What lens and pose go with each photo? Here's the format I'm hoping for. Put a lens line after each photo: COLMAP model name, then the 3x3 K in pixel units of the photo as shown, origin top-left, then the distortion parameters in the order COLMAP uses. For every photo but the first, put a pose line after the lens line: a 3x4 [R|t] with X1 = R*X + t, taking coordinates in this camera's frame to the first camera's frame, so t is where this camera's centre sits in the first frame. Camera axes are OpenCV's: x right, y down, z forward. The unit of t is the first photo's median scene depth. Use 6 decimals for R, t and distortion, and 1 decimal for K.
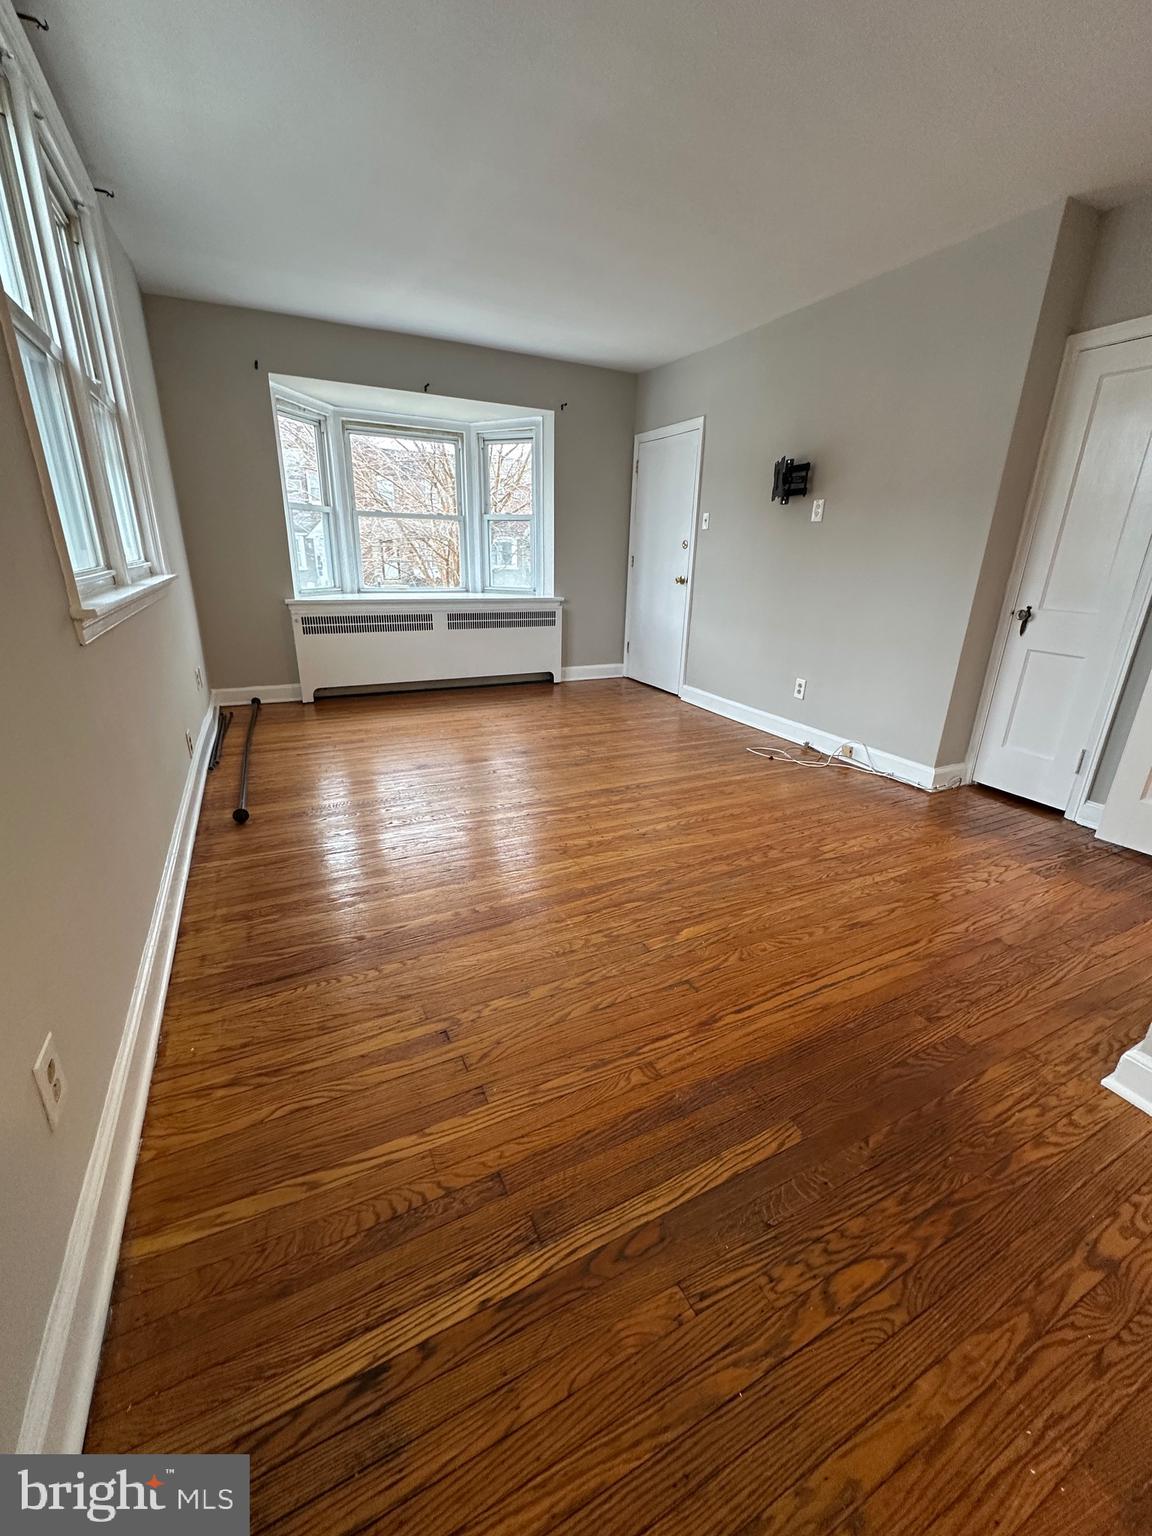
lens RADIAL K [[611.5, 0, 575.1], [0, 611.5, 766.3], [0, 0, 1]] dist [-0.003697, 0.000380]
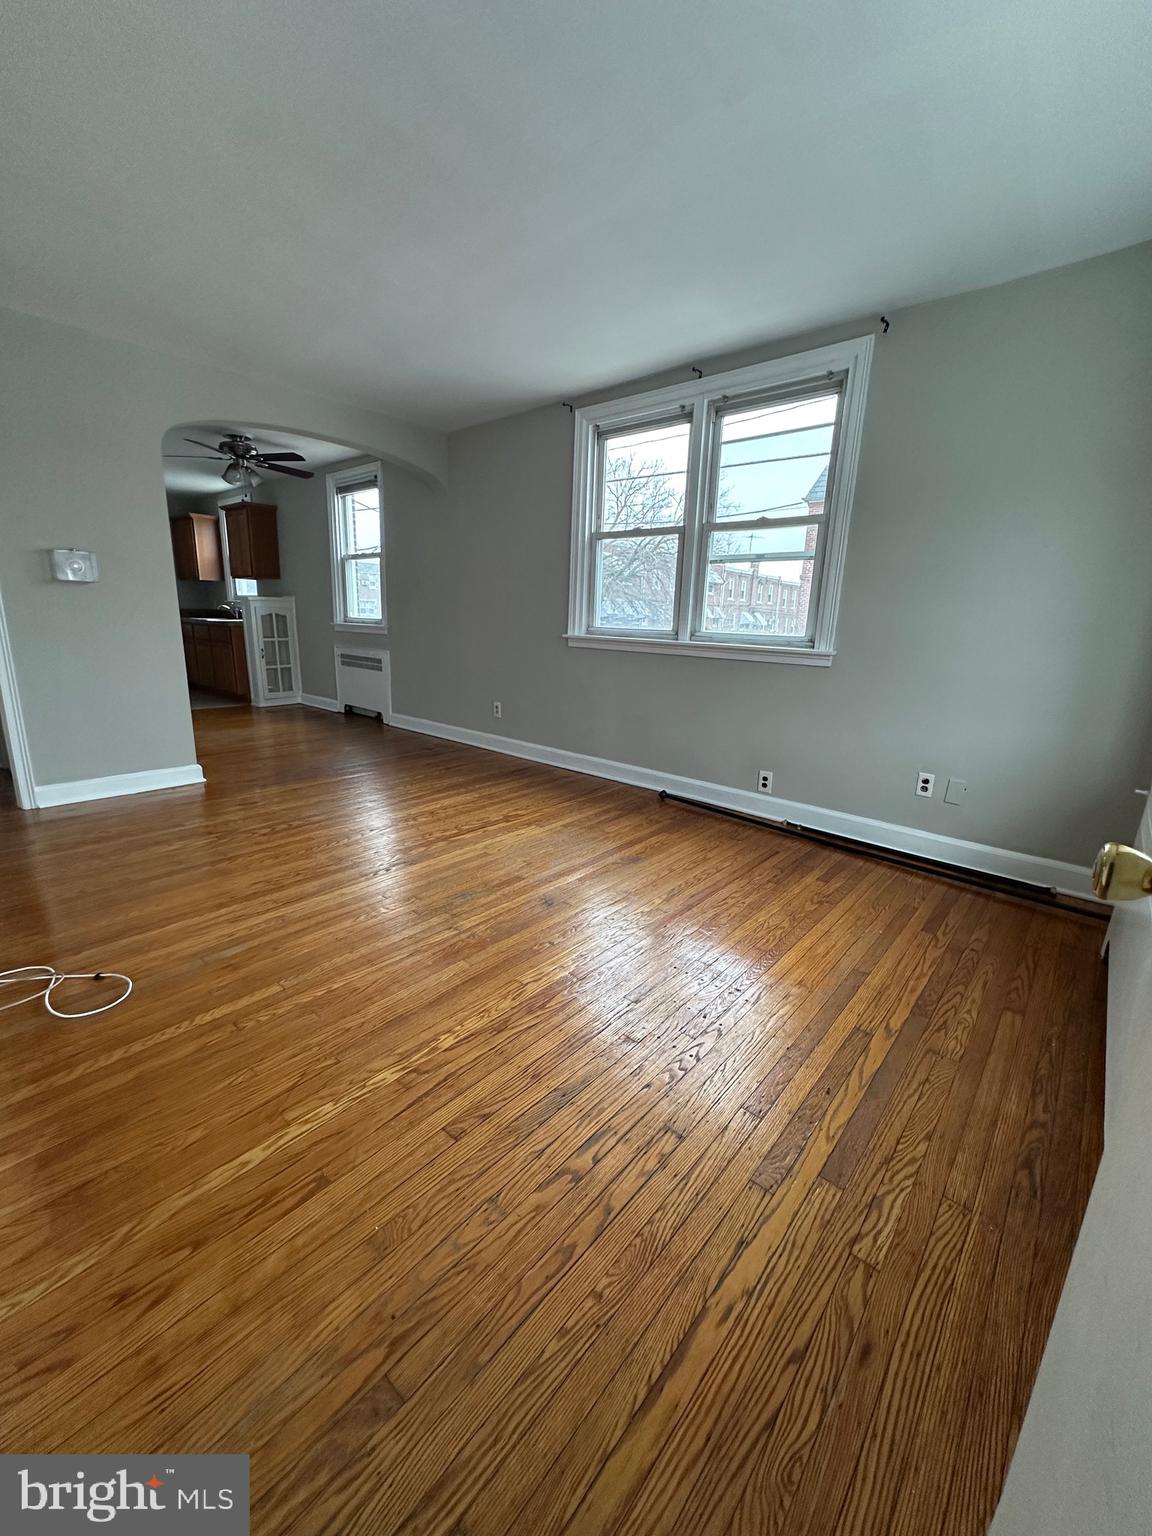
lens RADIAL K [[611.5, 0, 575.1], [0, 611.5, 766.3], [0, 0, 1]] dist [-0.003697, 0.000380]
pose [[-0.925549, 0.035586, -0.376951, 0.127921], [-0.177971, 0.837847, 0.516080, -0.460918], [0.334193, 0.544744, -0.769136, 1.327748]]
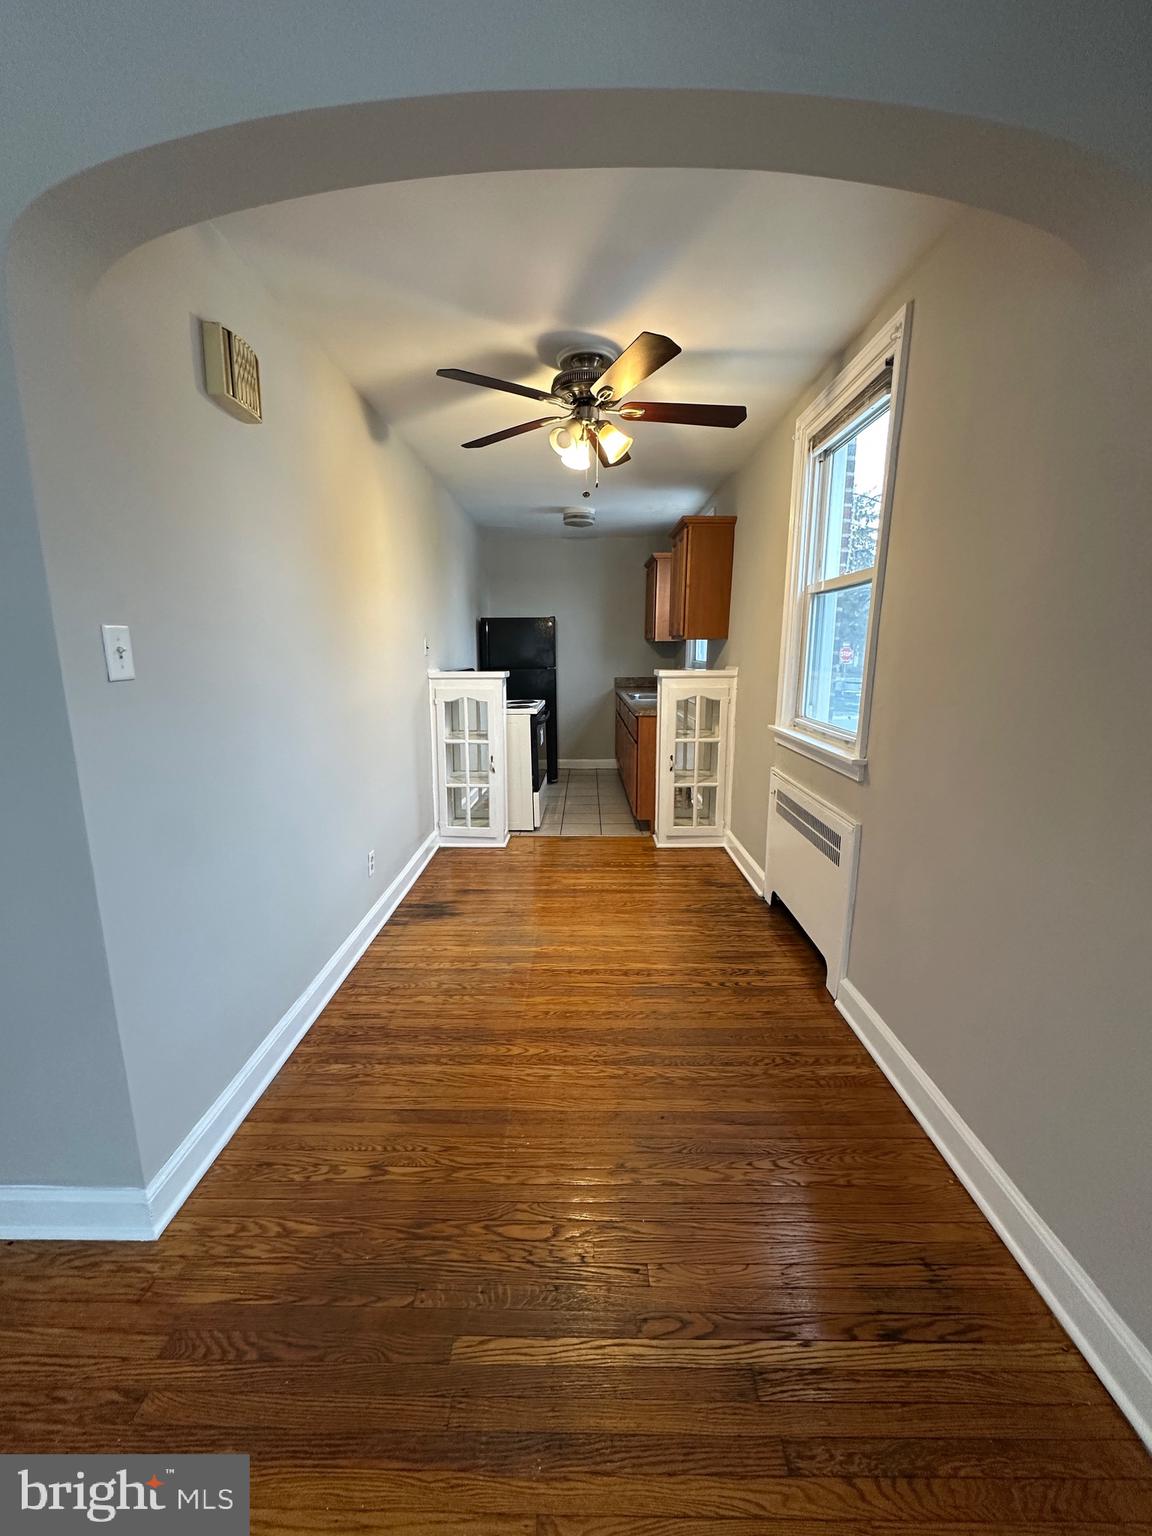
lens RADIAL K [[611.5, 0, 575.1], [0, 611.5, 766.3], [0, 0, 1]] dist [-0.003697, 0.000380]
pose [[-0.886576, -0.113217, 0.448515, -0.038428], [0.133779, 0.865402, 0.482890, -0.196918], [-0.442817, 0.488121, -0.752098, 0.386460]]
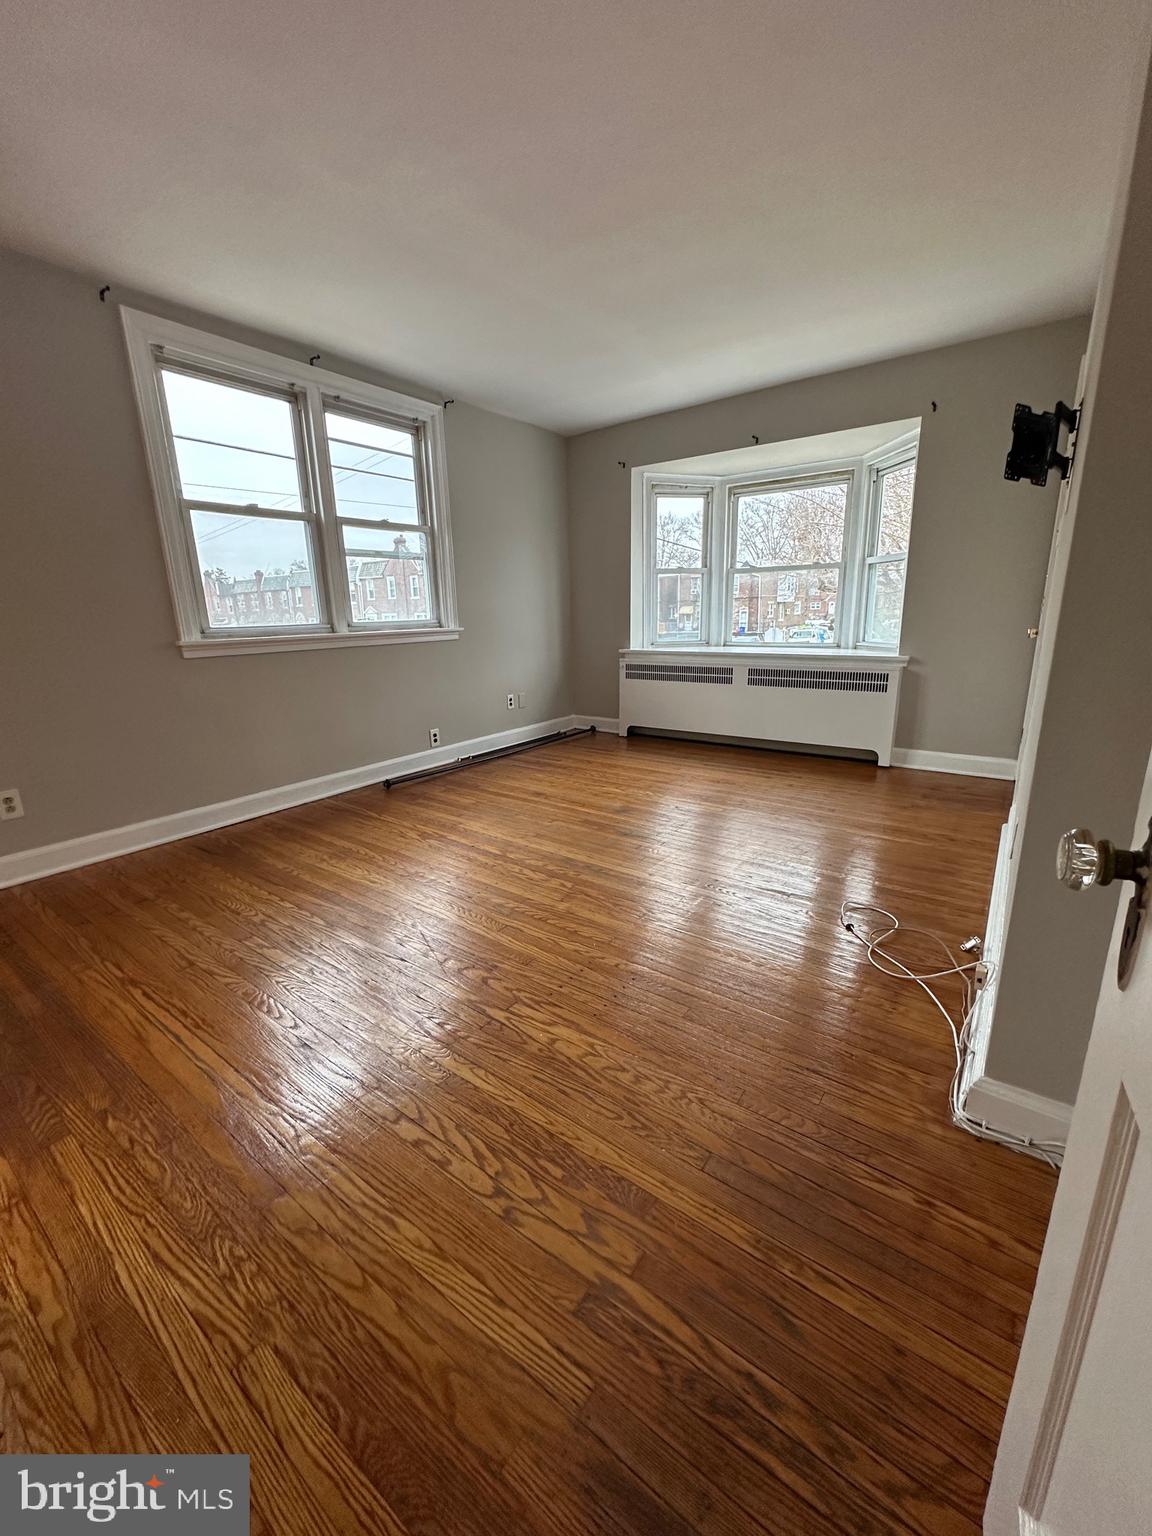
lens RADIAL K [[611.5, 0, 575.1], [0, 611.5, 766.3], [0, 0, 1]] dist [-0.003697, 0.000380]
pose [[0.452562, 0.187230, -0.871856, 0.633557], [-0.264513, 0.961892, 0.069262, -0.122810], [0.851599, 0.199272, 0.484840, 0.428677]]
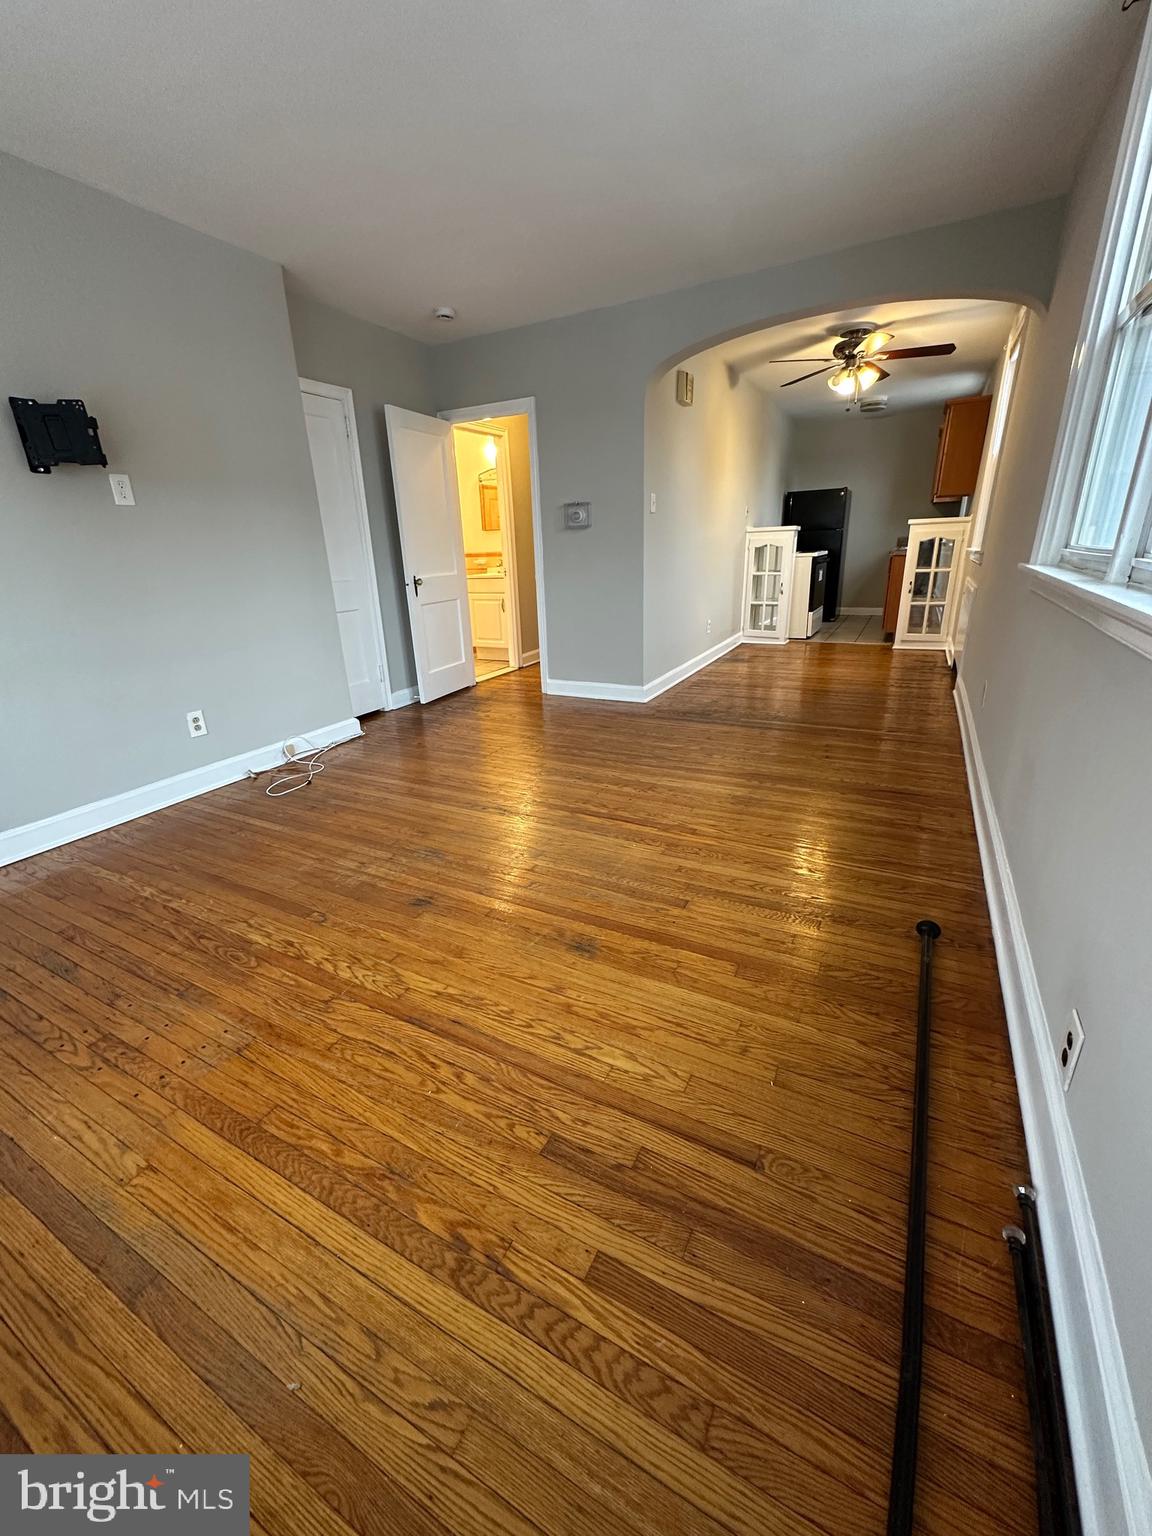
lens RADIAL K [[611.5, 0, 575.1], [0, 611.5, 766.3], [0, 0, 1]] dist [-0.003697, 0.000380]
pose [[-0.575713, -0.284751, 0.766467, -0.515547], [0.293698, 0.802822, 0.518862, -0.343967], [-0.763083, 0.523826, -0.378564, 0.953700]]
